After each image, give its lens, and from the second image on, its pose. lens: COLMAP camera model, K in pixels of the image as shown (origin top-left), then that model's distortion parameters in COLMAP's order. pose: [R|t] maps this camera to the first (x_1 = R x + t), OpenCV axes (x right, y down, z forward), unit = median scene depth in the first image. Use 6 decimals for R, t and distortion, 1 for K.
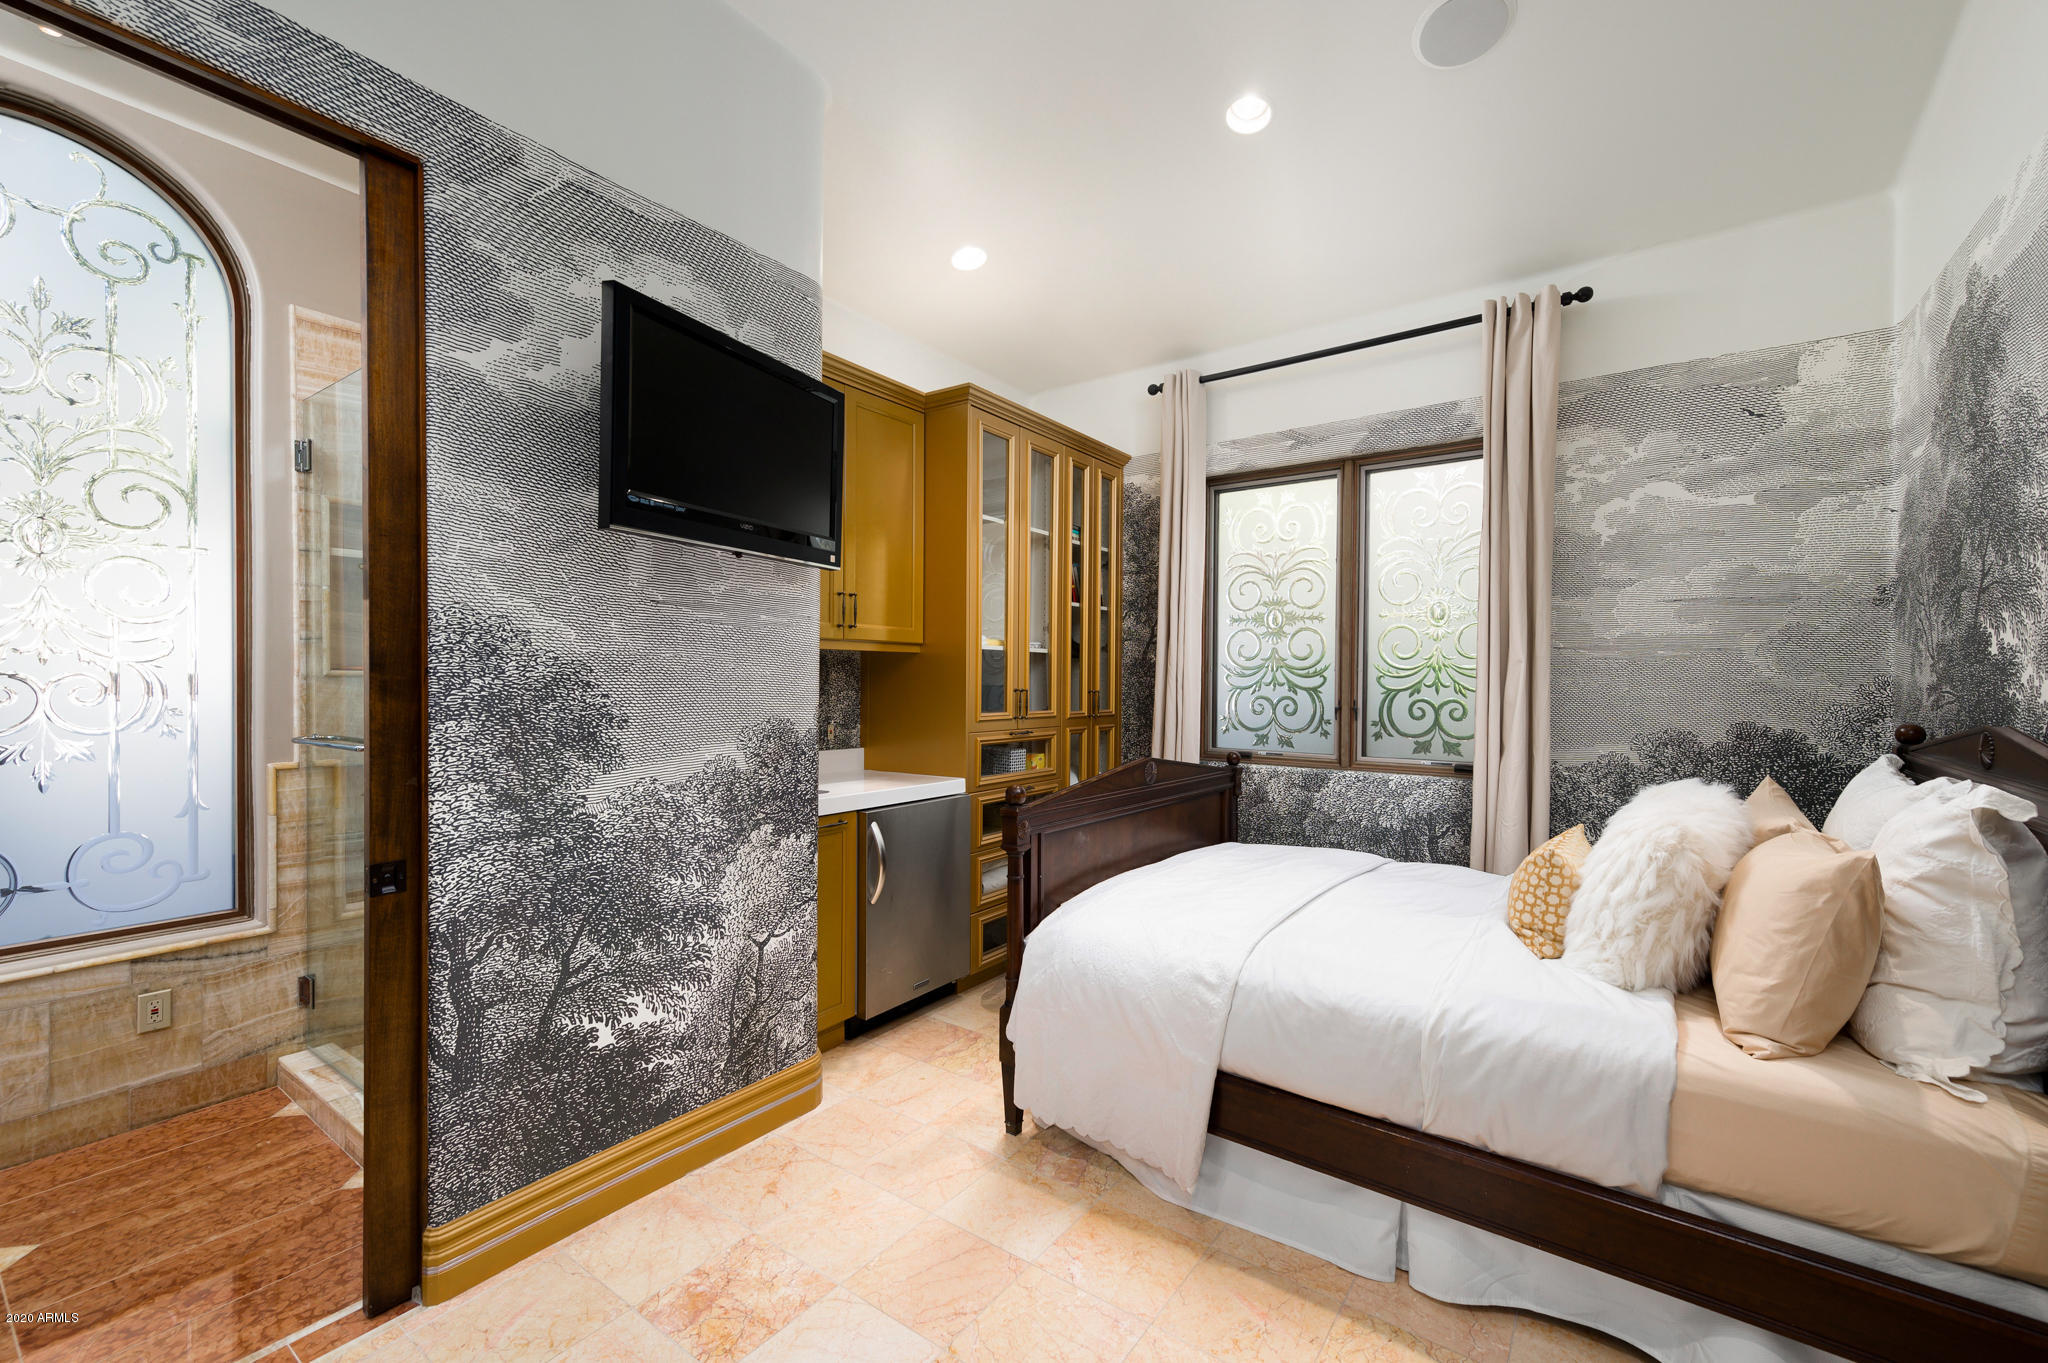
lens RADIAL K [[839.9, 0, 1024.5], [0, 839.9, 686.5], [0, 0, 1]] dist [0.012124, 0.000140]
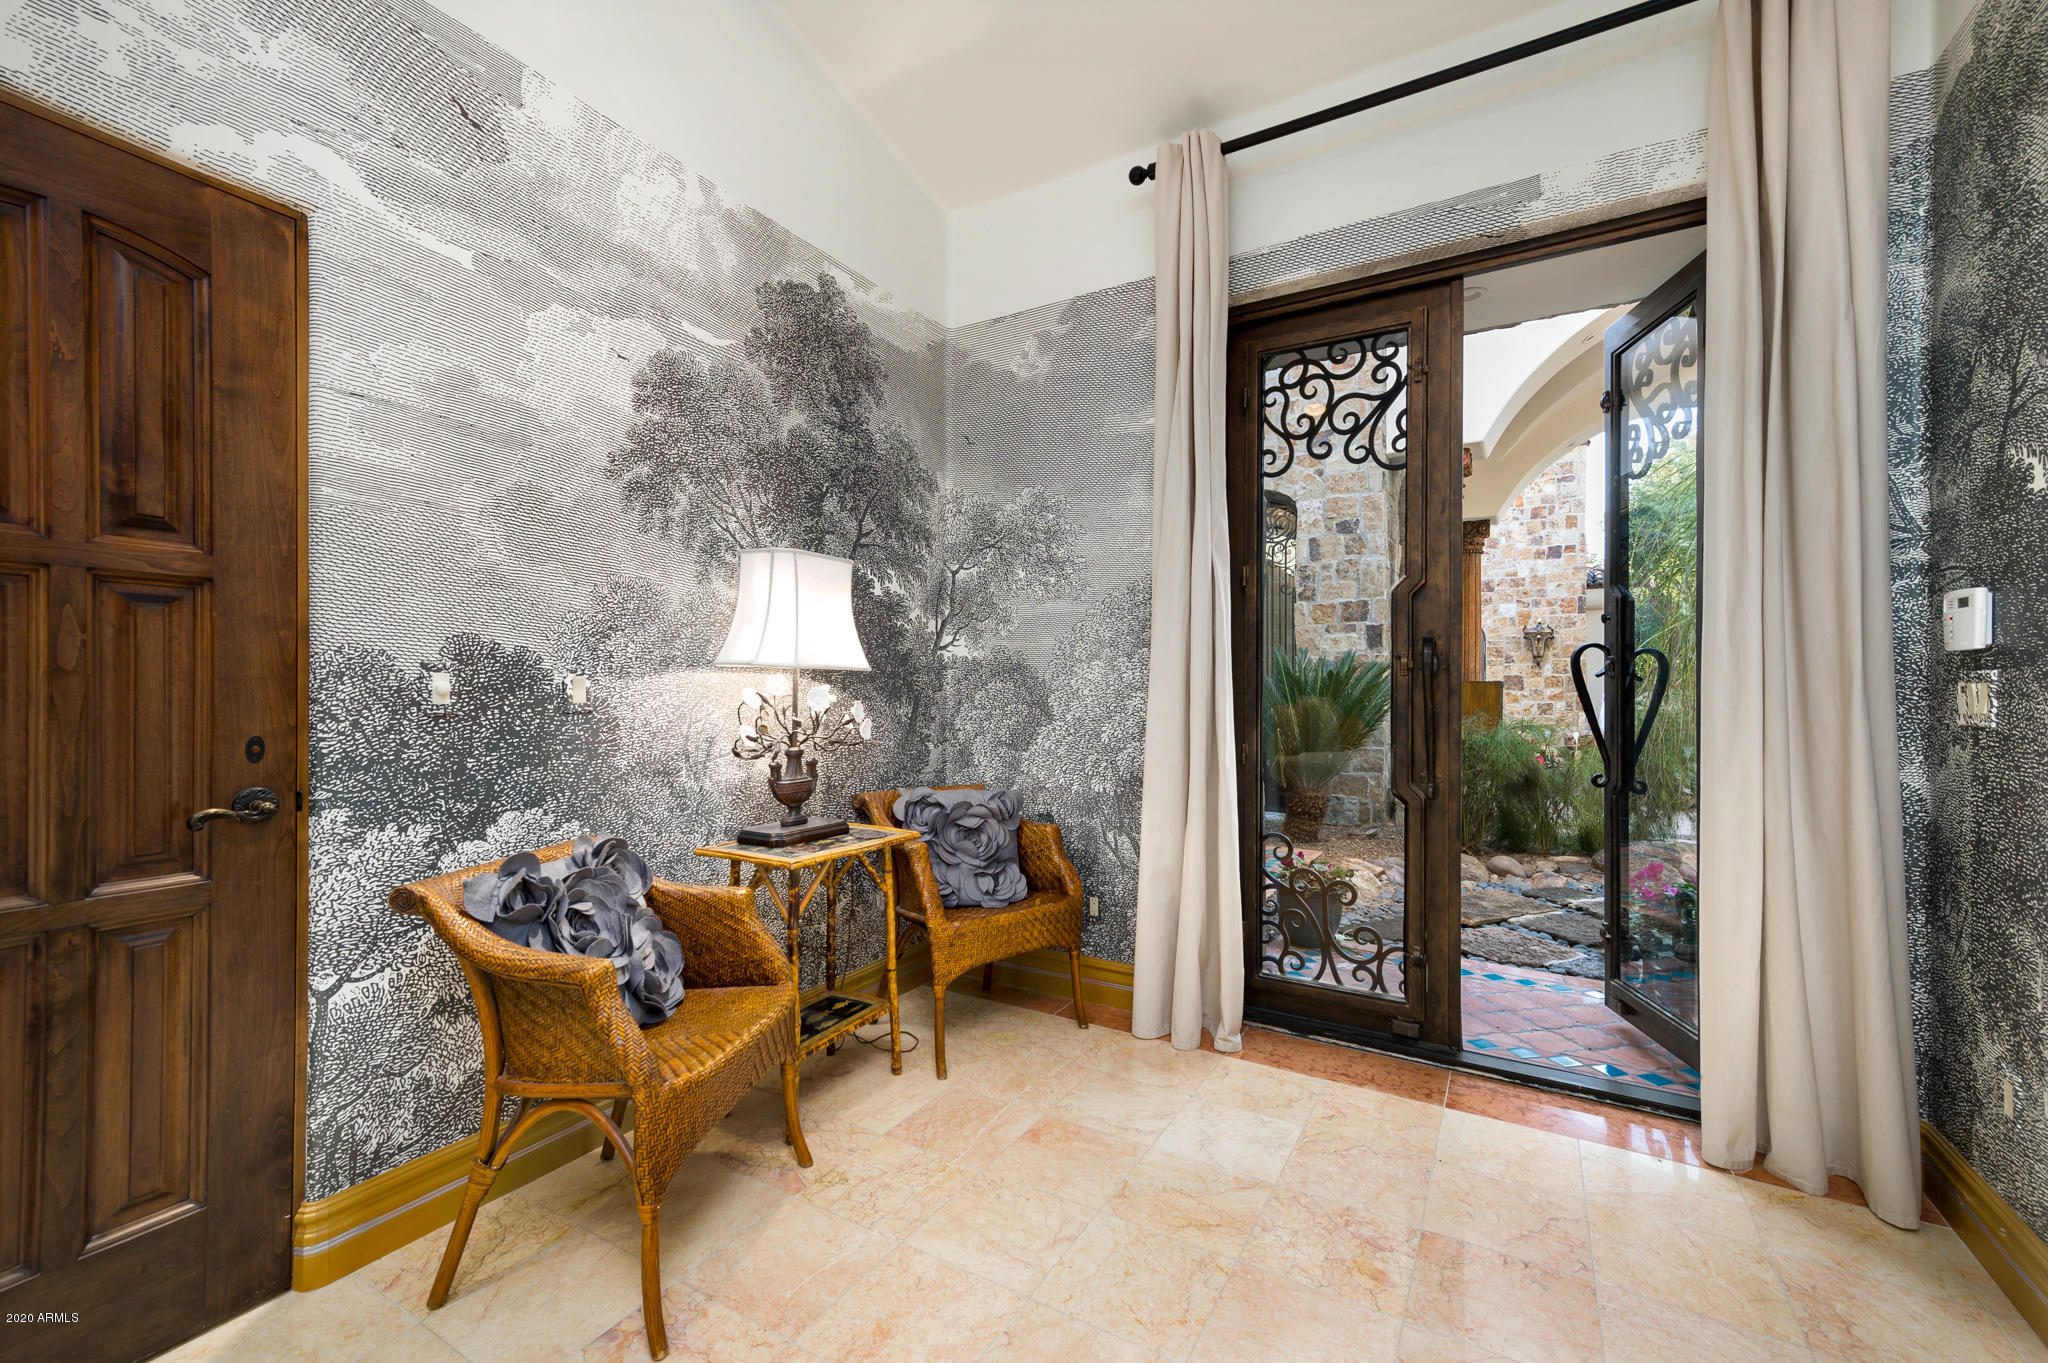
lens RADIAL K [[839.9, 0, 1022.0], [0, 839.9, 680.4], [0, 0, 1]] dist [0.012124, 0.000140]
pose [[-0.080642, -0.003185, 0.996738, 0.235582], [0.003862, 0.999986, 0.003508, 0.074429], [-0.996736, 0.004132, -0.080629, 0.668315]]
